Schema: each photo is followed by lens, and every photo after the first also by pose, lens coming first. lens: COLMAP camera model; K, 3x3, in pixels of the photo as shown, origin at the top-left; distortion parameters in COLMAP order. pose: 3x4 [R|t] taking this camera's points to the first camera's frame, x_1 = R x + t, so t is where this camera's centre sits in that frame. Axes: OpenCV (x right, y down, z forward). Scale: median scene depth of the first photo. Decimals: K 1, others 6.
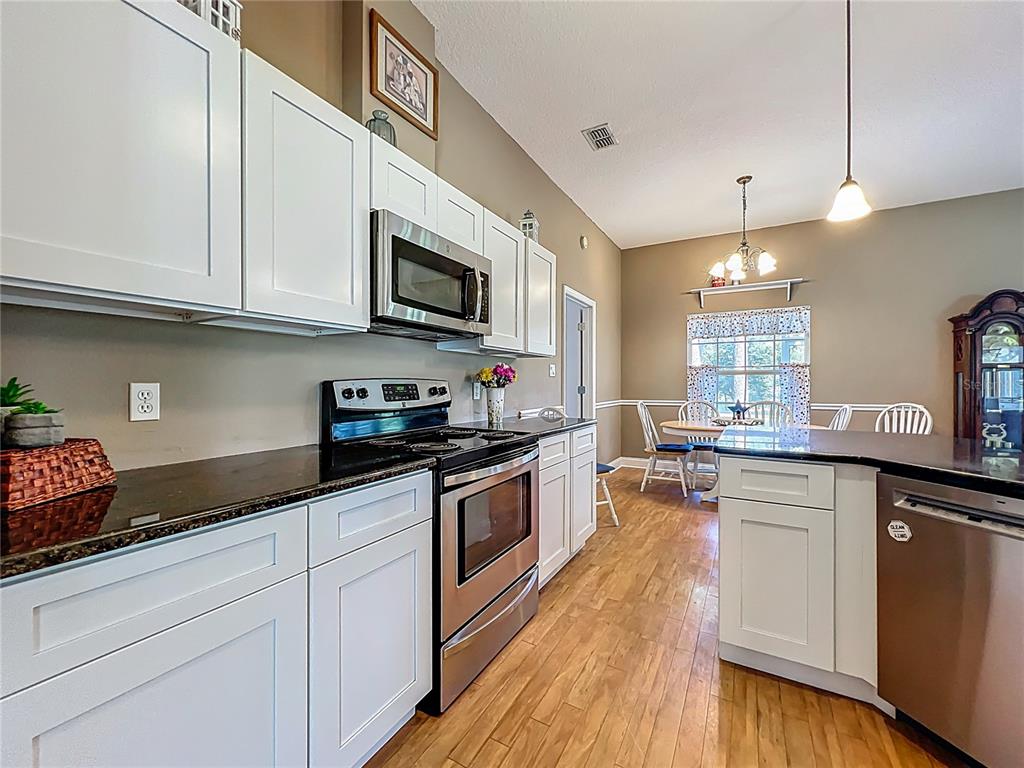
lens RADIAL K [[413.1, 0, 513.6], [0, 413.1, 383.1], [0, 0, 1]] dist [-0.001408, 0.000328]
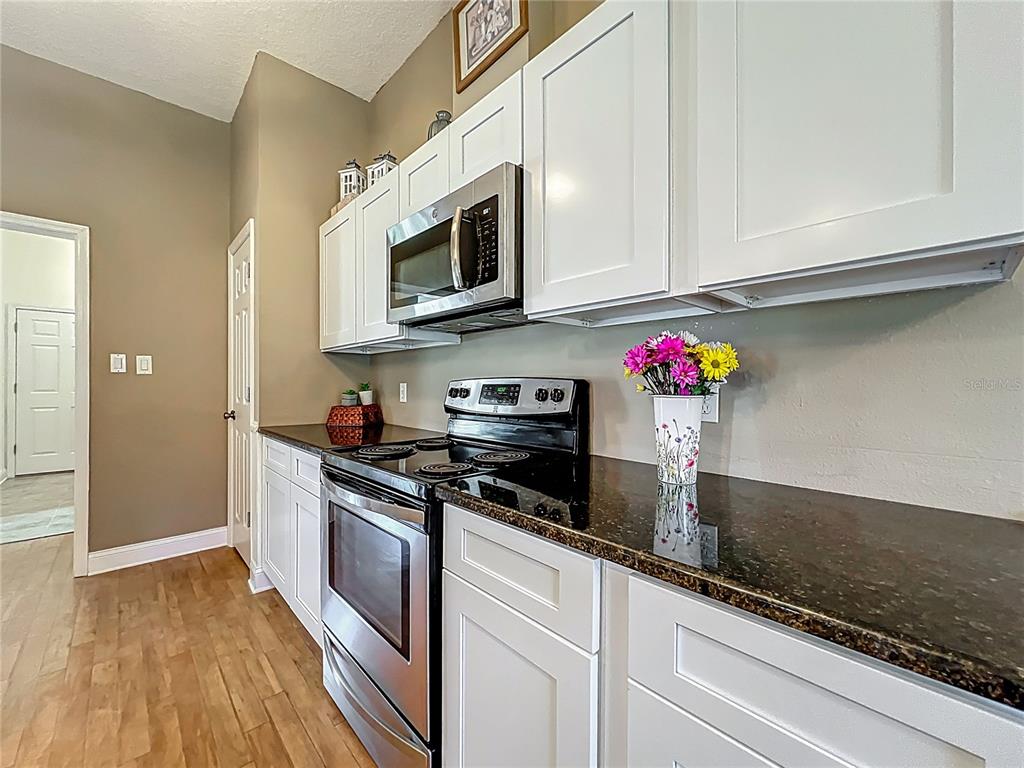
lens RADIAL K [[413.1, 0, 513.7], [0, 413.1, 384.9], [0, 0, 1]] dist [-0.001408, 0.000328]
pose [[-0.285950, 0.001993, -0.958243, 0.518535], [-0.000903, 0.999997, 0.002349, 0.001685], [0.958244, 0.001537, -0.285947, 1.275386]]
